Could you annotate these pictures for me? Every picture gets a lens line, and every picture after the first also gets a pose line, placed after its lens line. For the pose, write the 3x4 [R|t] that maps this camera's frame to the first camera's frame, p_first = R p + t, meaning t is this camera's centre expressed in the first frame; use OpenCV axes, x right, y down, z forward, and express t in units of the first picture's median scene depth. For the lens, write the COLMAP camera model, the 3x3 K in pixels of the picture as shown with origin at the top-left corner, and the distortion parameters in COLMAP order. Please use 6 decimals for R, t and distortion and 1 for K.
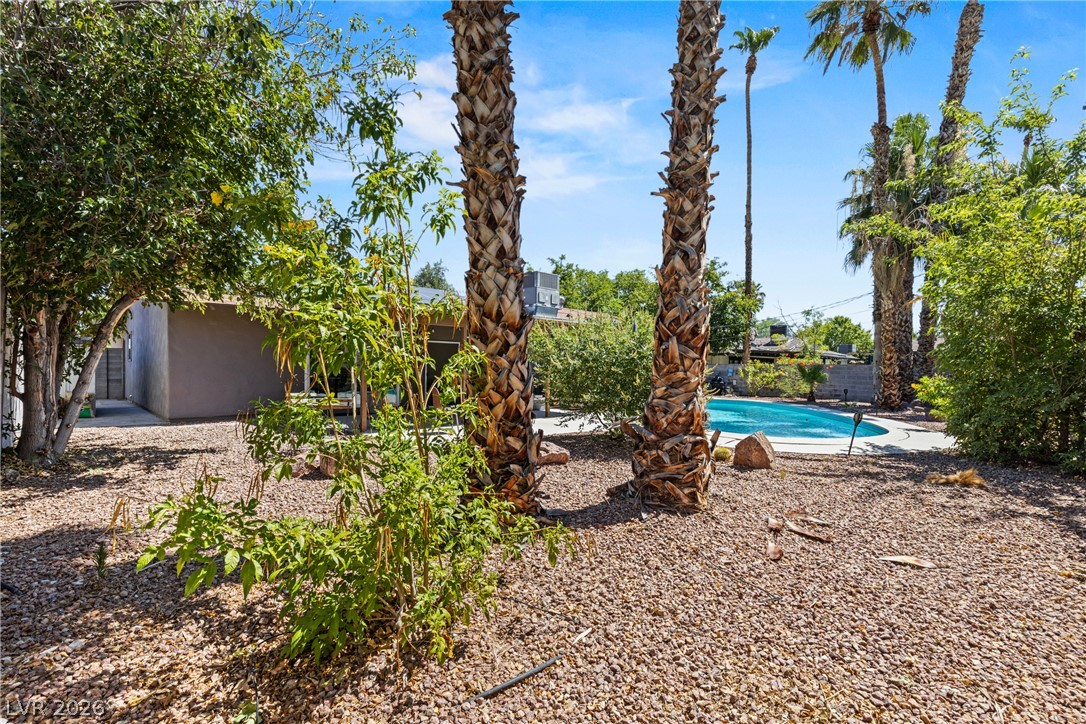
lens RADIAL K [[498.1, 0, 543.0], [0, 498.1, 368.6], [0, 0, 1]] dist [-0.000052, 0.000120]
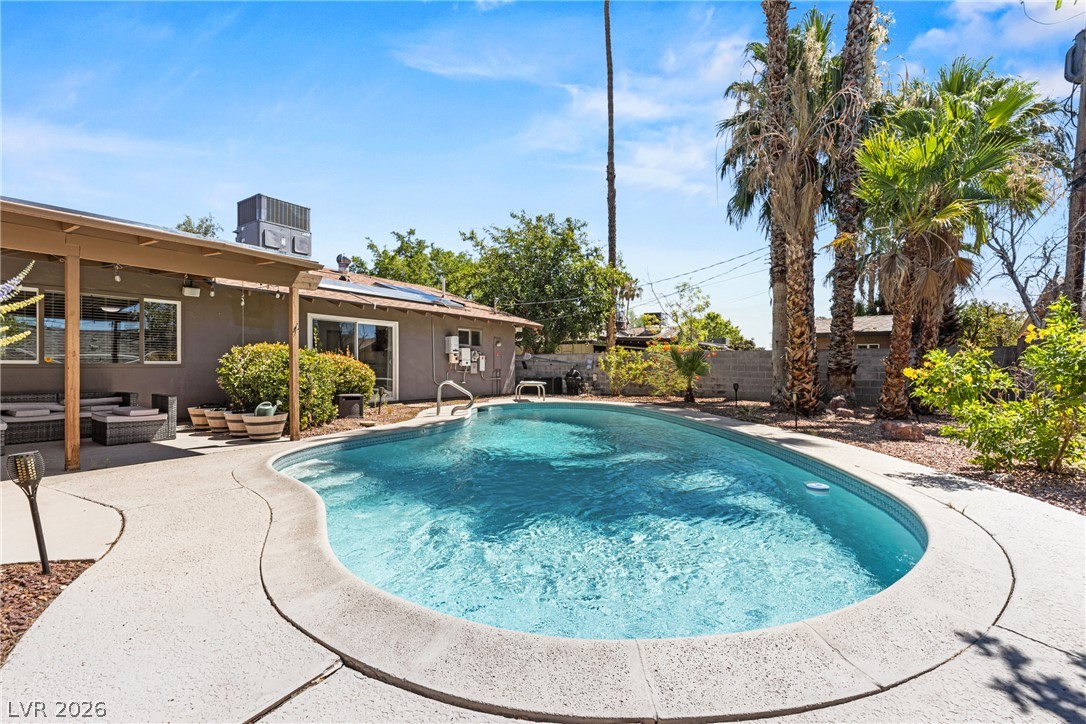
lens RADIAL K [[498.1, 0, 536.4], [0, 498.1, 356.5], [0, 0, 1]] dist [-0.000052, 0.000120]
pose [[0.979967, -0.009513, 0.198932, 0.162933], [0.014013, 0.999677, -0.021225, 0.011902], [-0.198665, 0.023587, 0.979783, 0.306673]]
